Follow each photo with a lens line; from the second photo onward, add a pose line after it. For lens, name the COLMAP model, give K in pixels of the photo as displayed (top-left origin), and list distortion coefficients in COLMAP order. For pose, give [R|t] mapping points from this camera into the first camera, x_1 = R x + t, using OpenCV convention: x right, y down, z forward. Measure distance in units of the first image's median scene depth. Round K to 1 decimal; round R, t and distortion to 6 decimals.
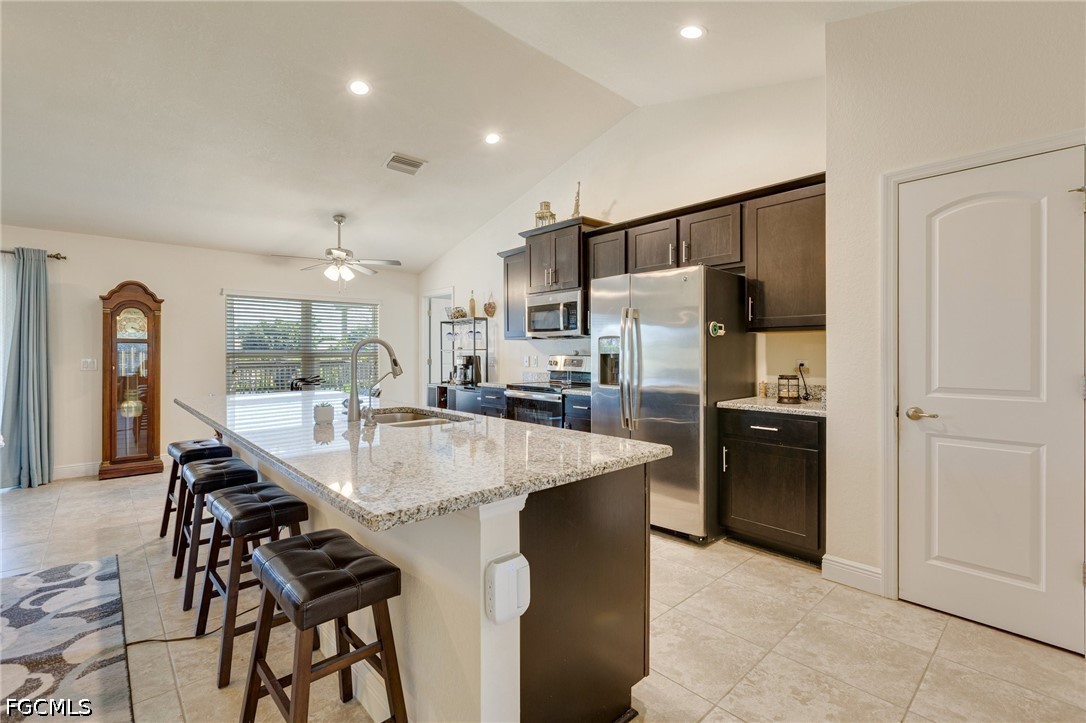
lens RADIAL K [[487.5, 0, 544.6], [0, 487.5, 352.7], [0, 0, 1]] dist [-0.001544, 0.000915]
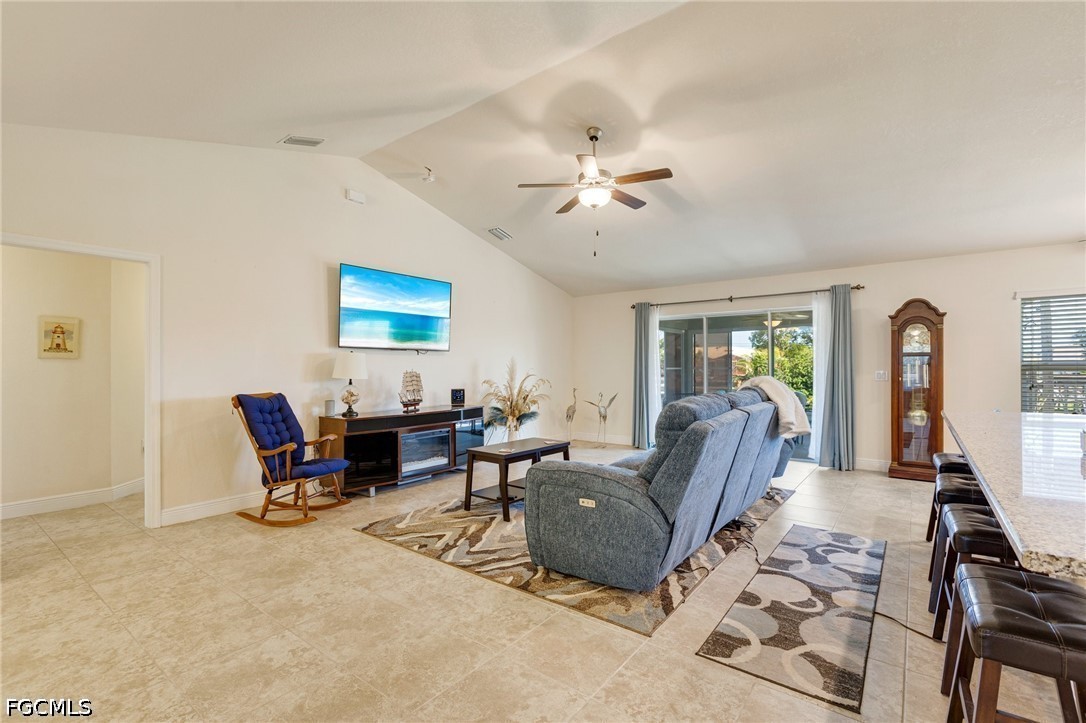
lens RADIAL K [[487.5, 0, 537.0], [0, 487.5, 364.8], [0, 0, 1]] dist [-0.001544, 0.000915]
pose [[0.166168, -0.006108, -0.986079, 0.129483], [0.004635, 0.999975, -0.005413, 0.001169], [0.986087, -0.003671, 0.166192, -0.002388]]
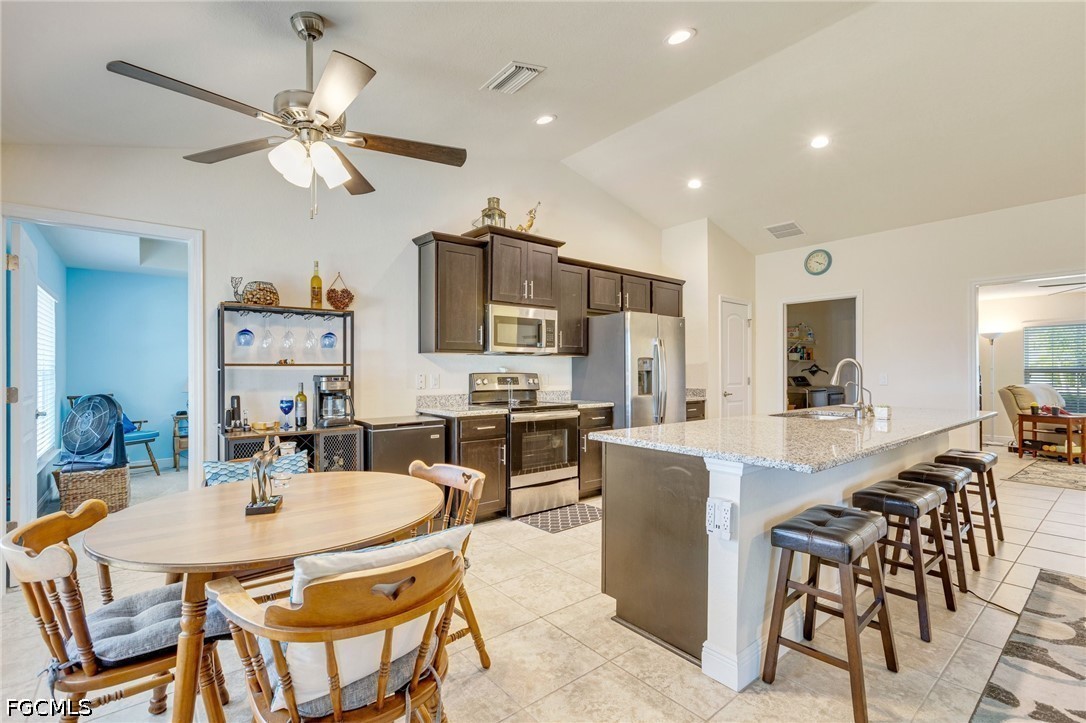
lens RADIAL K [[487.5, 0, 542.2], [0, 487.5, 372.0], [0, 0, 1]] dist [-0.001544, 0.000915]
pose [[0.057353, -0.001232, 0.998353, -1.555068], [0.001416, 0.999998, 0.001152, 0.005711], [-0.998353, 0.001347, 0.057355, 1.542609]]
